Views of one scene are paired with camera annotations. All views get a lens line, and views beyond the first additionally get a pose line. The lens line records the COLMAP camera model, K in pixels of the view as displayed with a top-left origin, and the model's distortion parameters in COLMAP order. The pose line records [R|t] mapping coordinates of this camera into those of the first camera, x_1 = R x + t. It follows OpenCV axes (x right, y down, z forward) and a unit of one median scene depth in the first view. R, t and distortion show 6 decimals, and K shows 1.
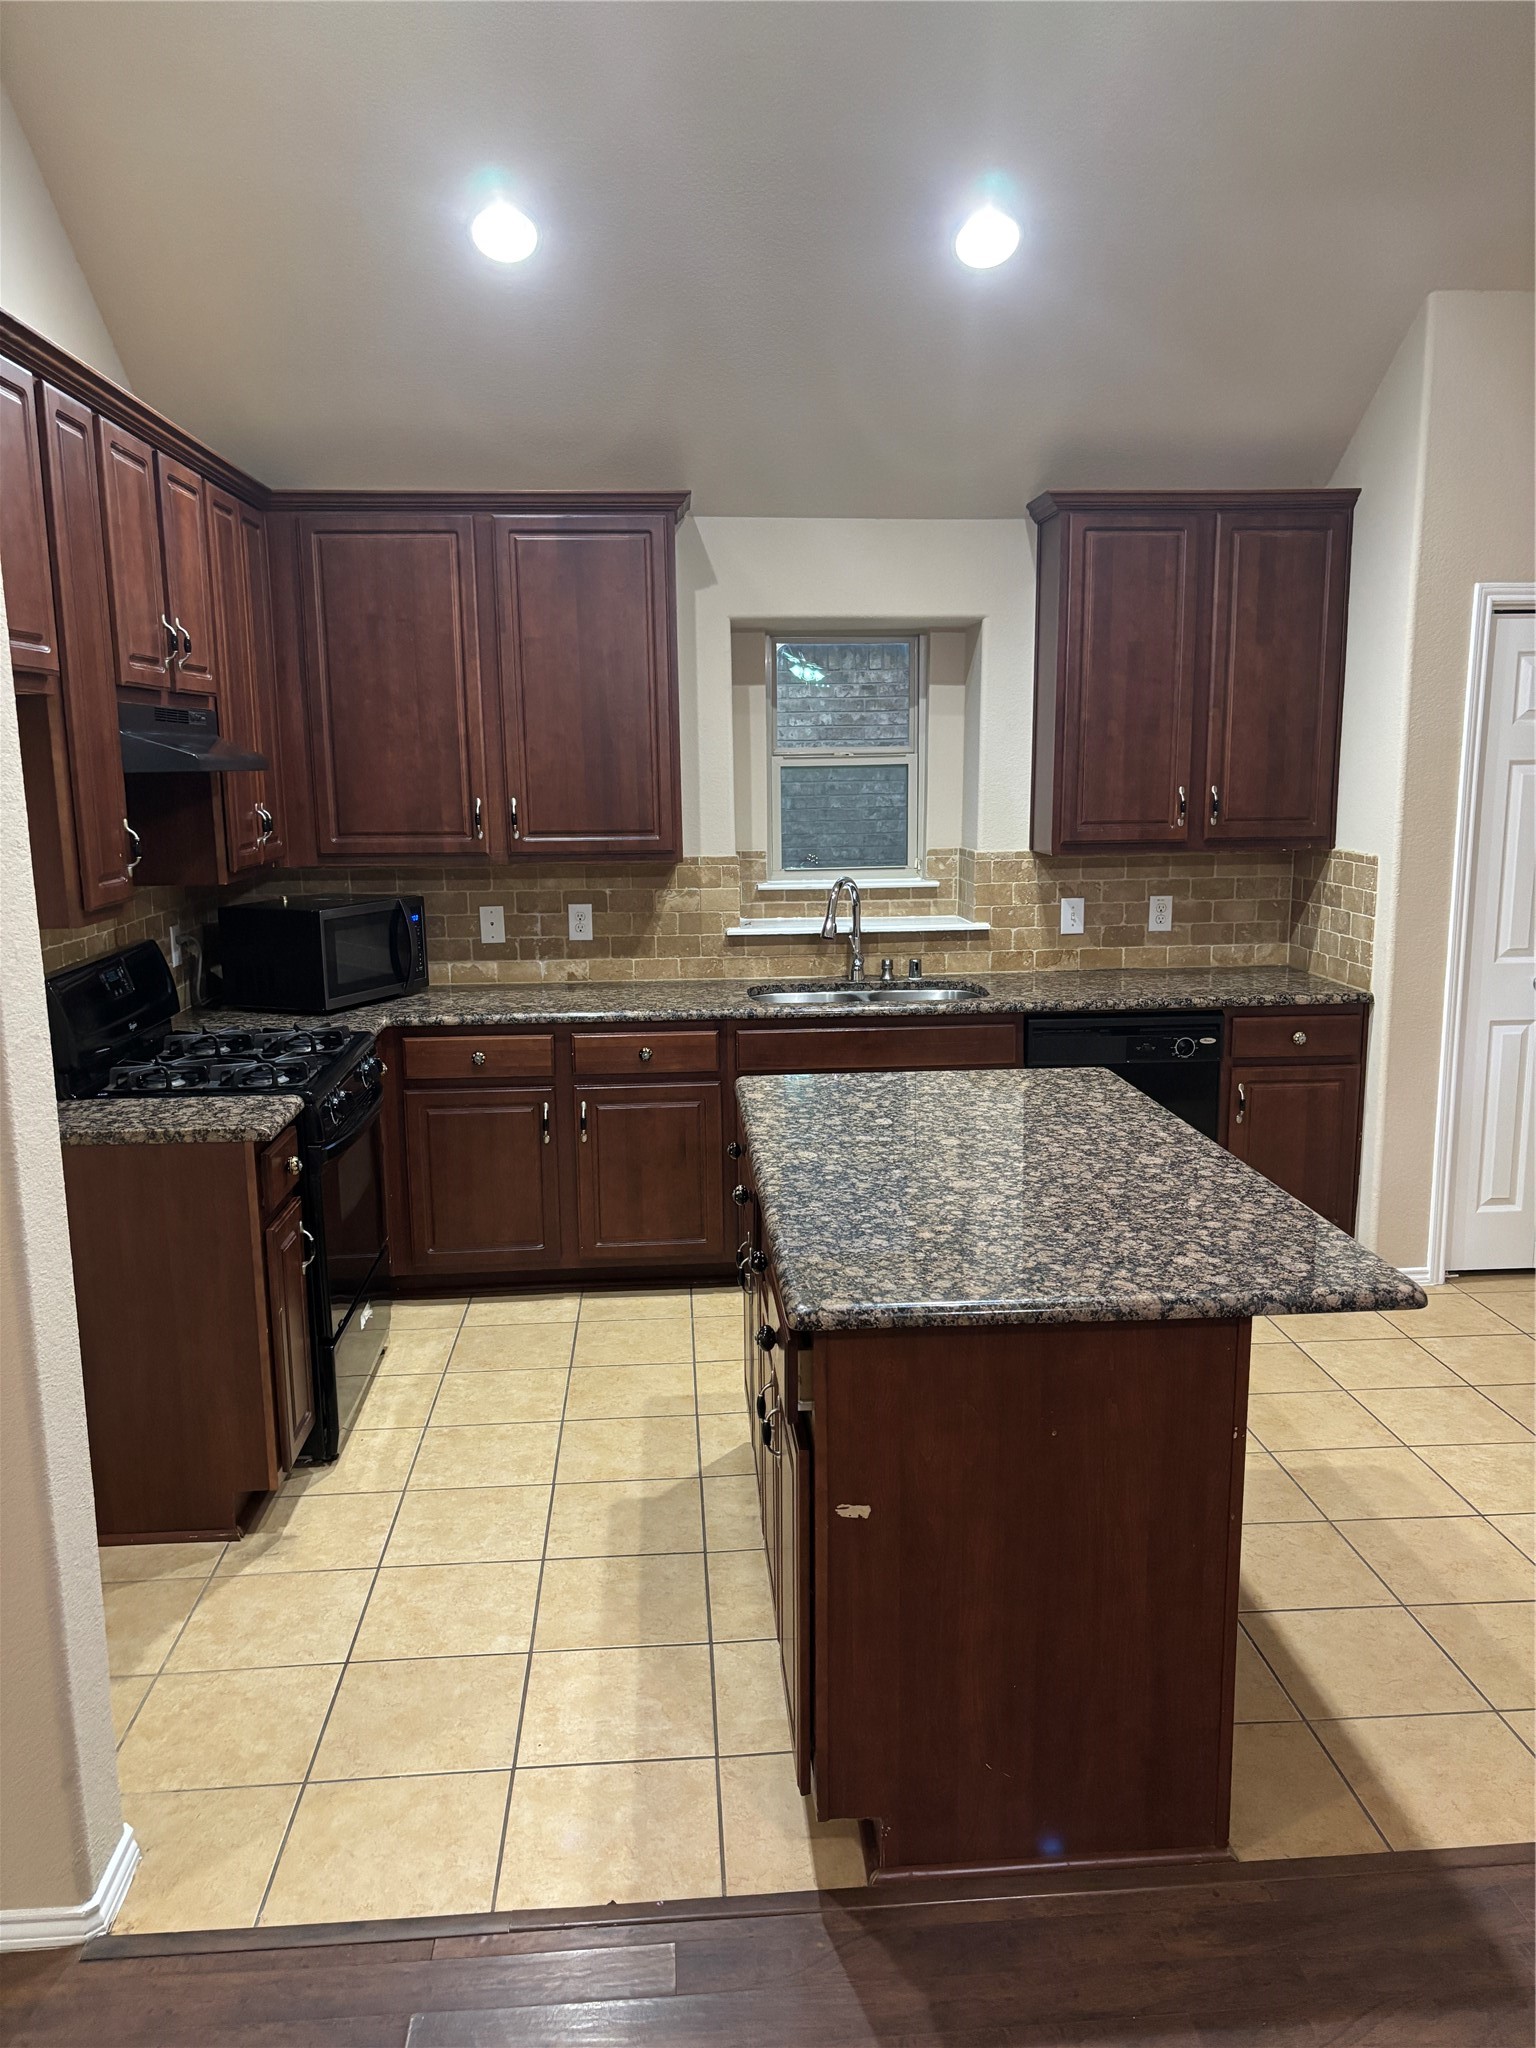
lens RADIAL K [[1697.5, 0, 772.4], [0, 1697.5, 1116.8], [0, 0, 1]] dist [0.093819, -0.149320]
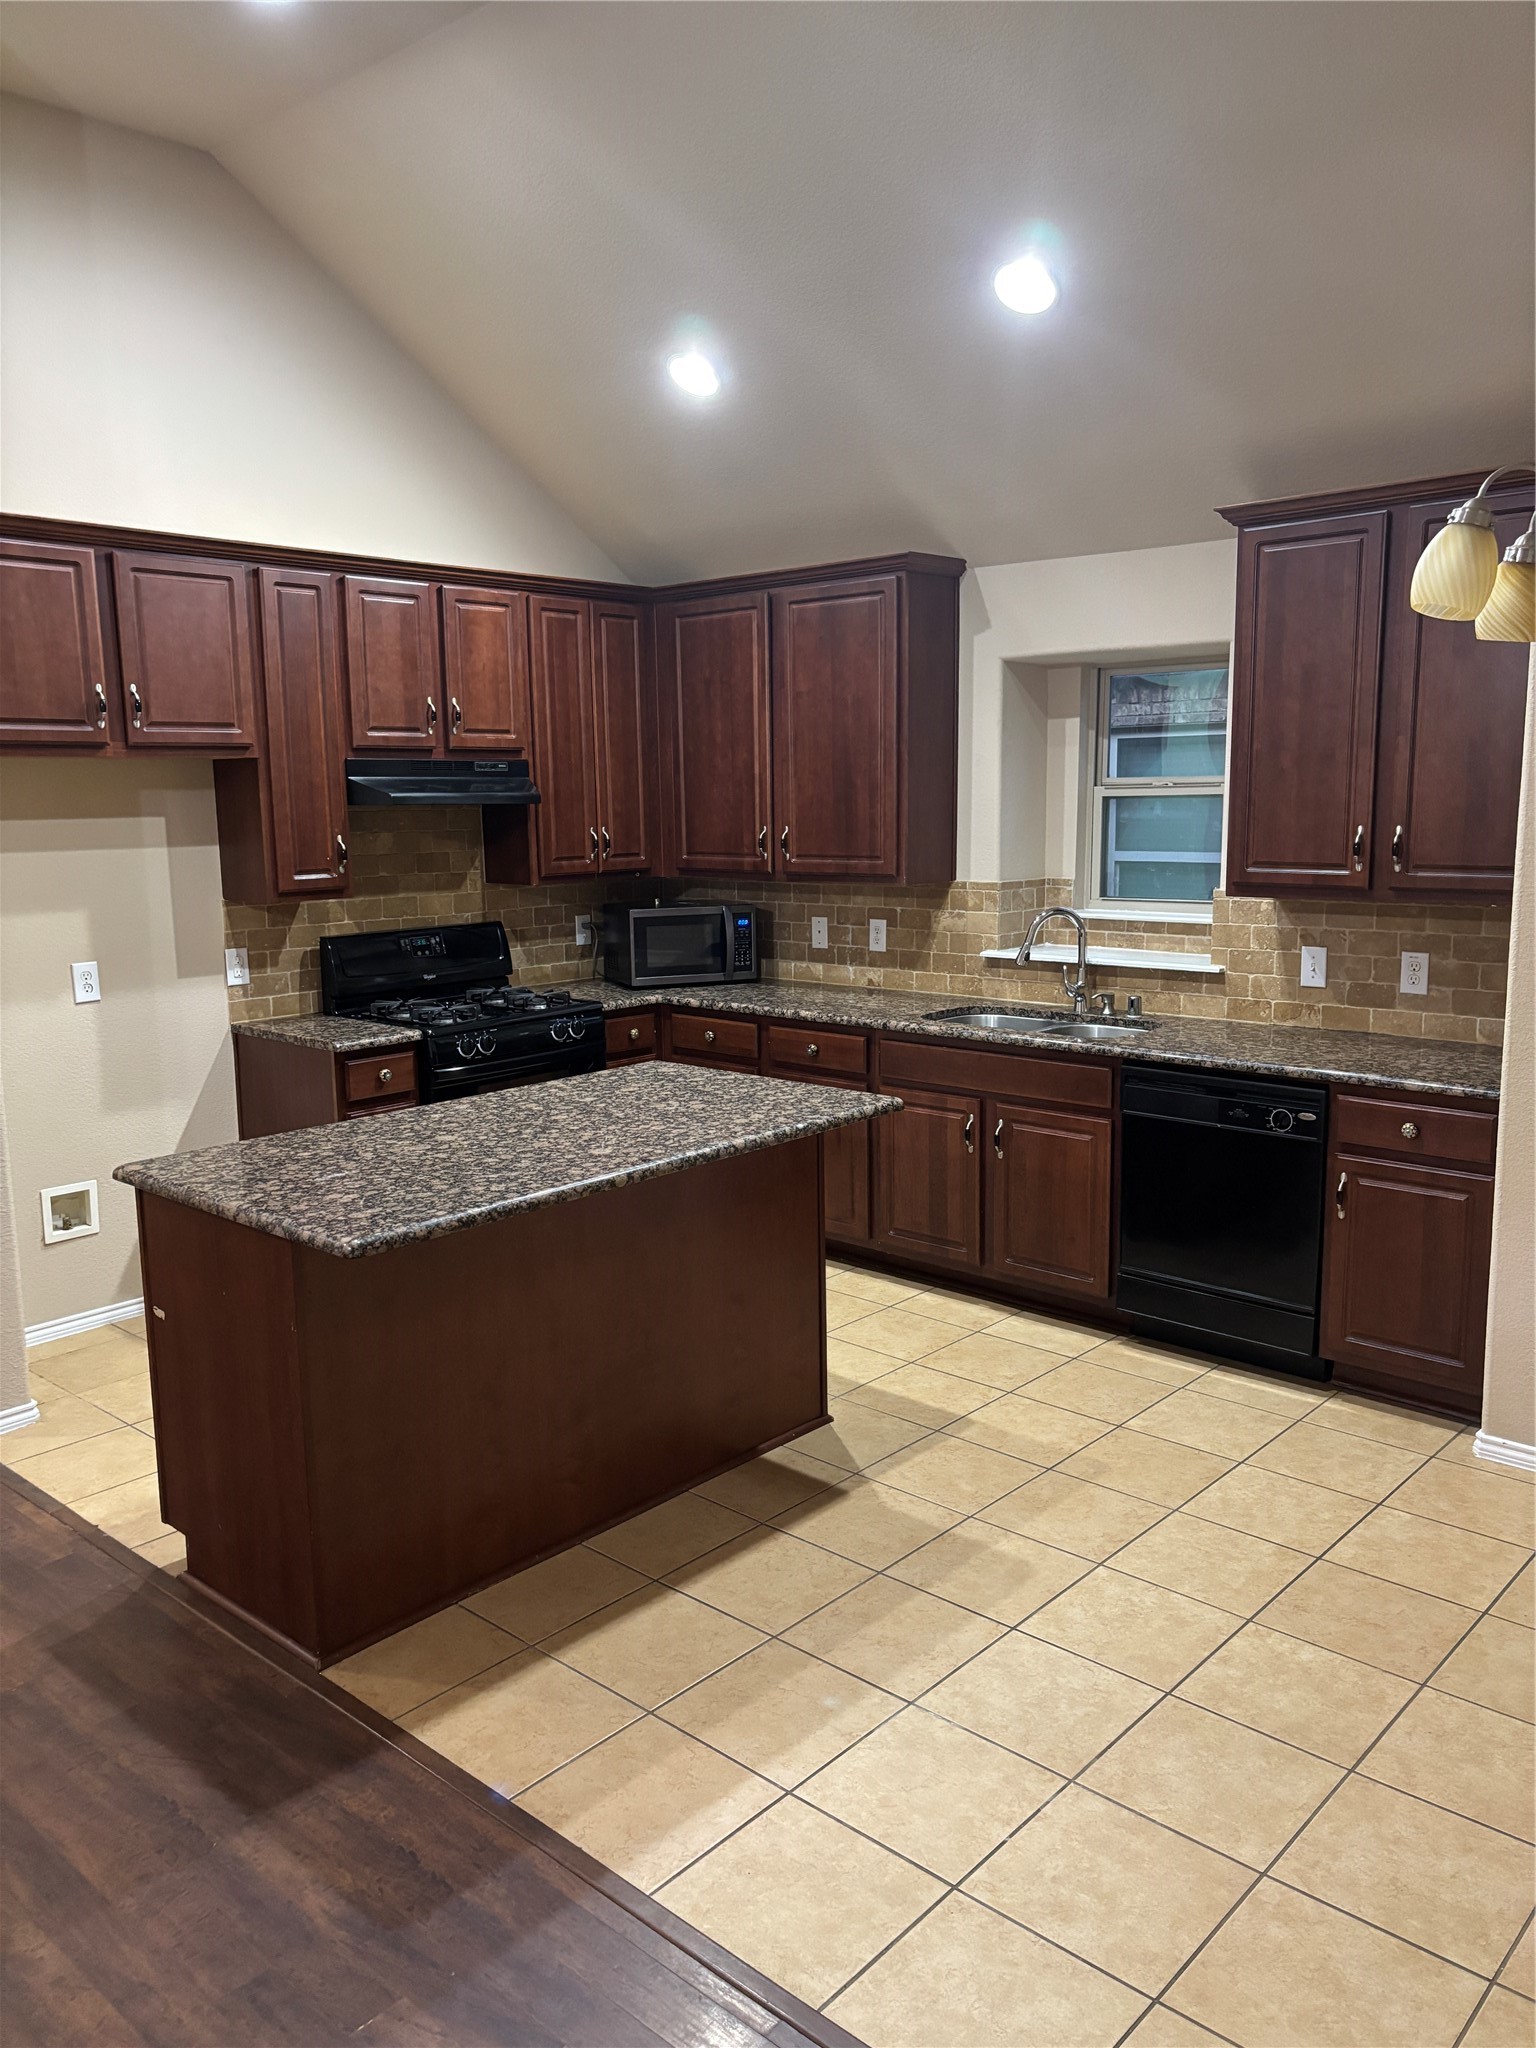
lens RADIAL K [[1548.1, 0, 493.7], [0, 1548.1, 1102.4], [0, 0, 1]] dist [0.109898, -0.178122]
pose [[0.628481, 0.154921, -0.762241, 0.546512], [-0.155887, 0.985169, 0.071699, -0.040365], [0.762044, 0.073762, 0.643310, 0.150123]]
